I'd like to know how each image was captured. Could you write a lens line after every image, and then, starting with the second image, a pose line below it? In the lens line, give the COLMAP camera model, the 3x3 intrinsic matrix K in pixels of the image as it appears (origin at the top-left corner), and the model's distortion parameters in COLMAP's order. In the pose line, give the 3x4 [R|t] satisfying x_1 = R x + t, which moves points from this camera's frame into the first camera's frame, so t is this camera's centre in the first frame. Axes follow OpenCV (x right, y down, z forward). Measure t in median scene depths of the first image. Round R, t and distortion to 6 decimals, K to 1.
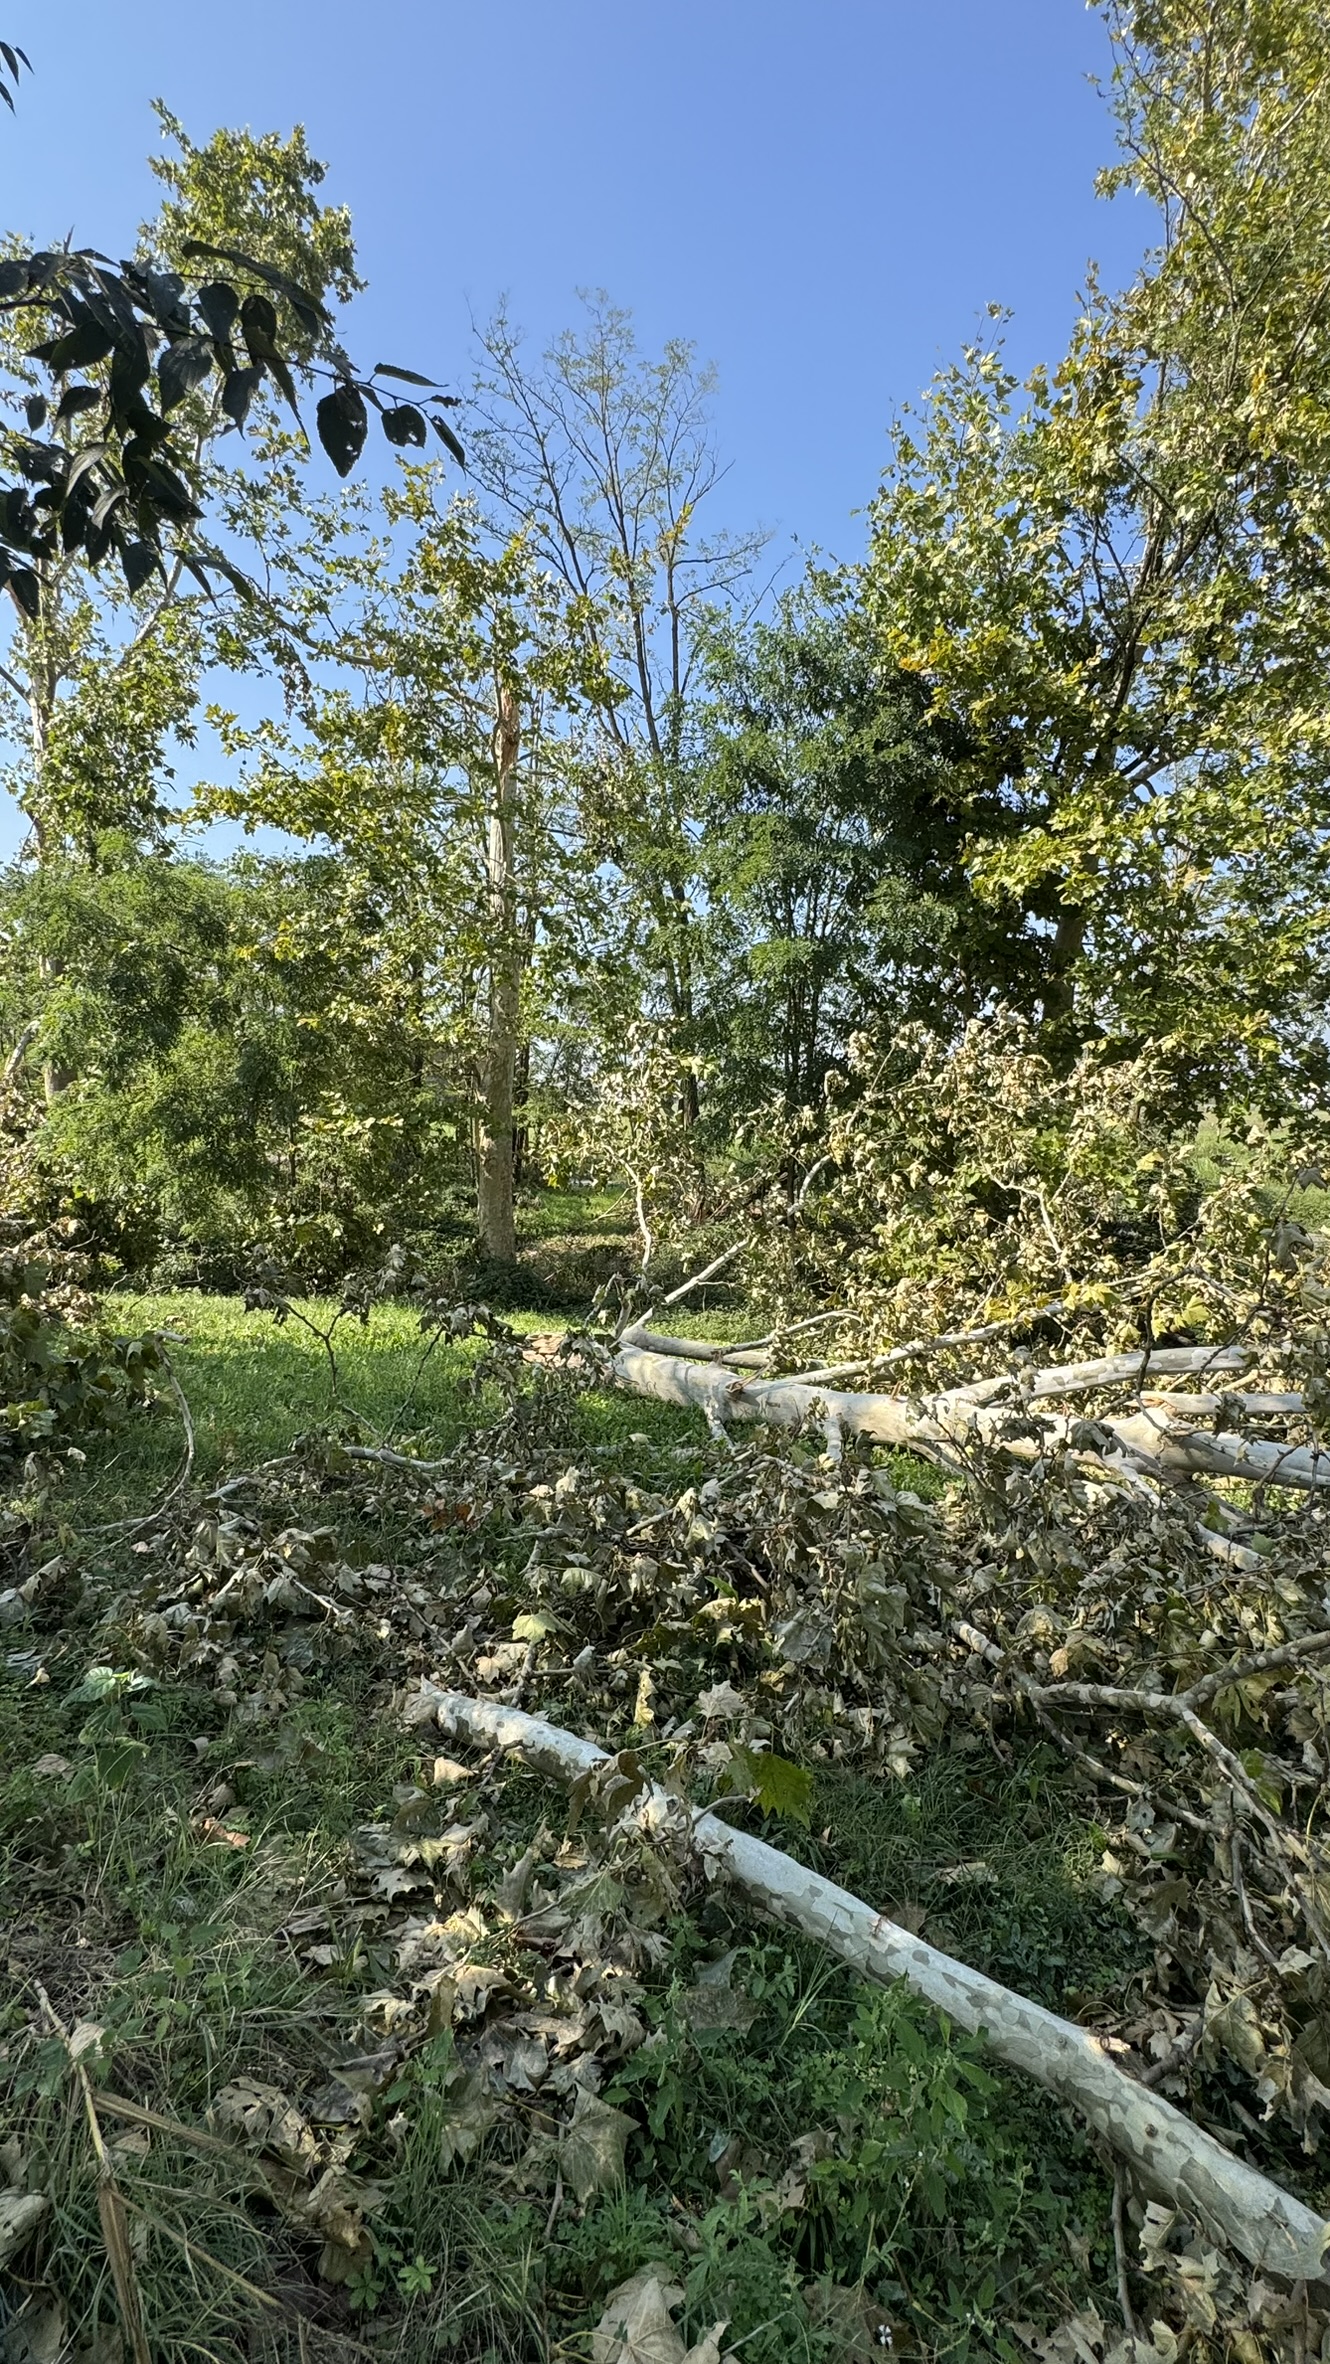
lens RADIAL K [[1059.9, 0, 667.4], [0, 1059.9, 1163.9], [0, 0, 1]] dist [0.001343, 0.000044]
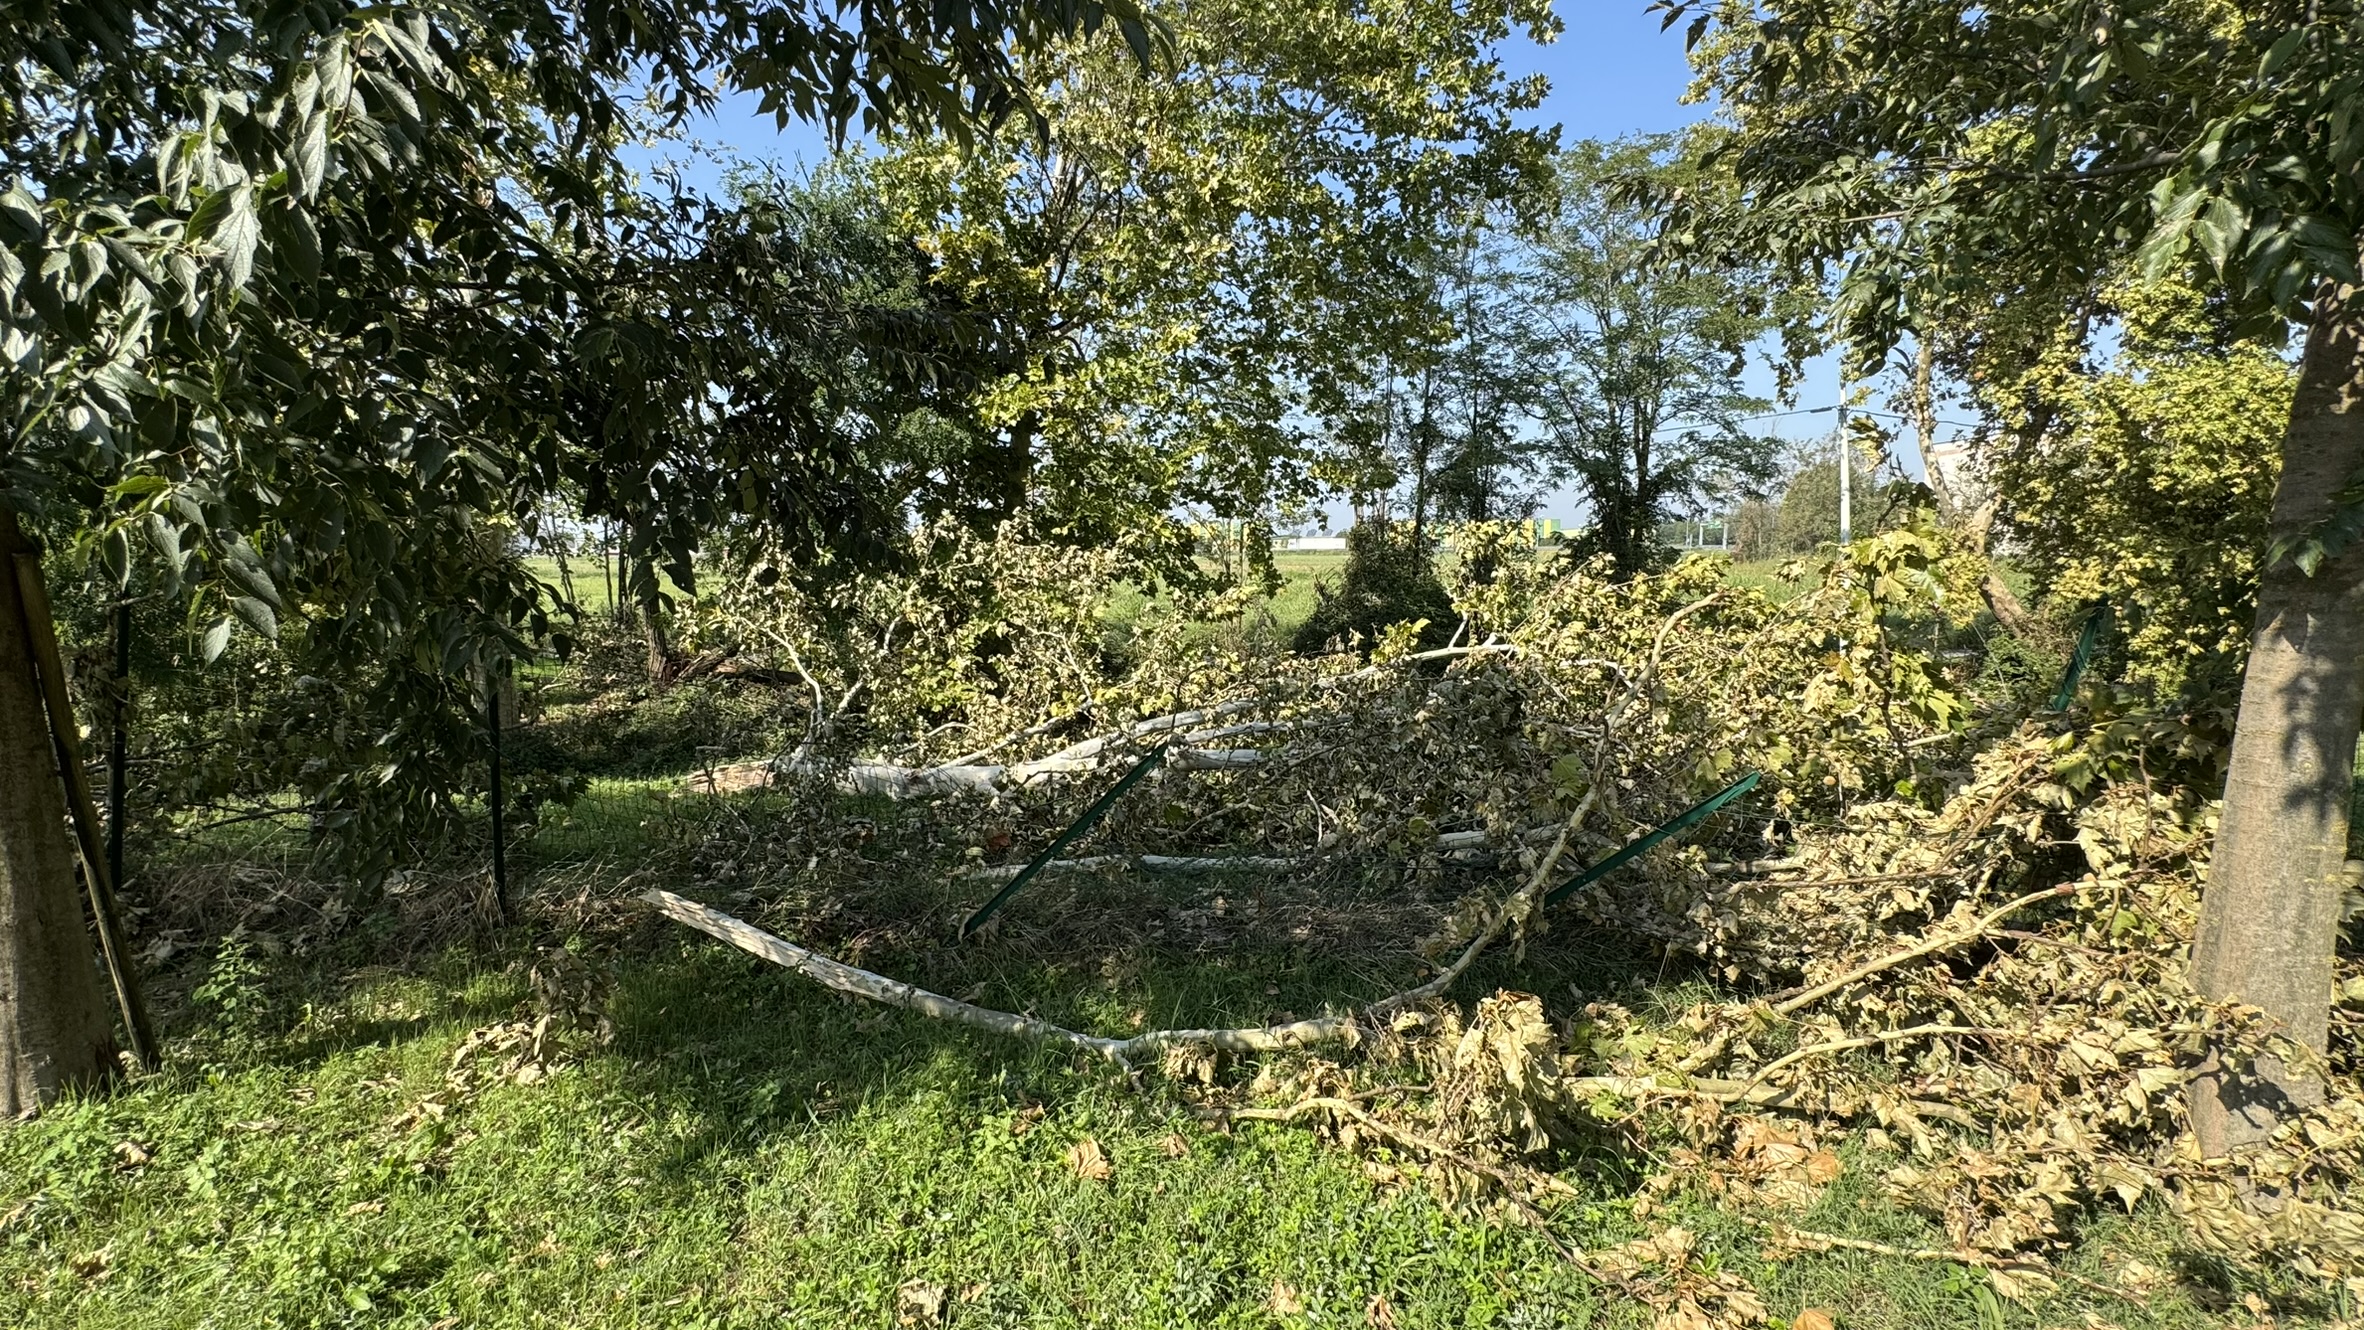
lens RADIAL K [[1059.9, 0, 1180.8], [0, 1059.9, 669.7], [0, 0, 1]] dist [0.001343, 0.000044]
pose [[0.819023, -0.075005, 0.568838, -0.311416], [0.042649, 0.996634, 0.070007, -0.019102], [-0.572174, -0.033077, 0.819465, -0.297958]]
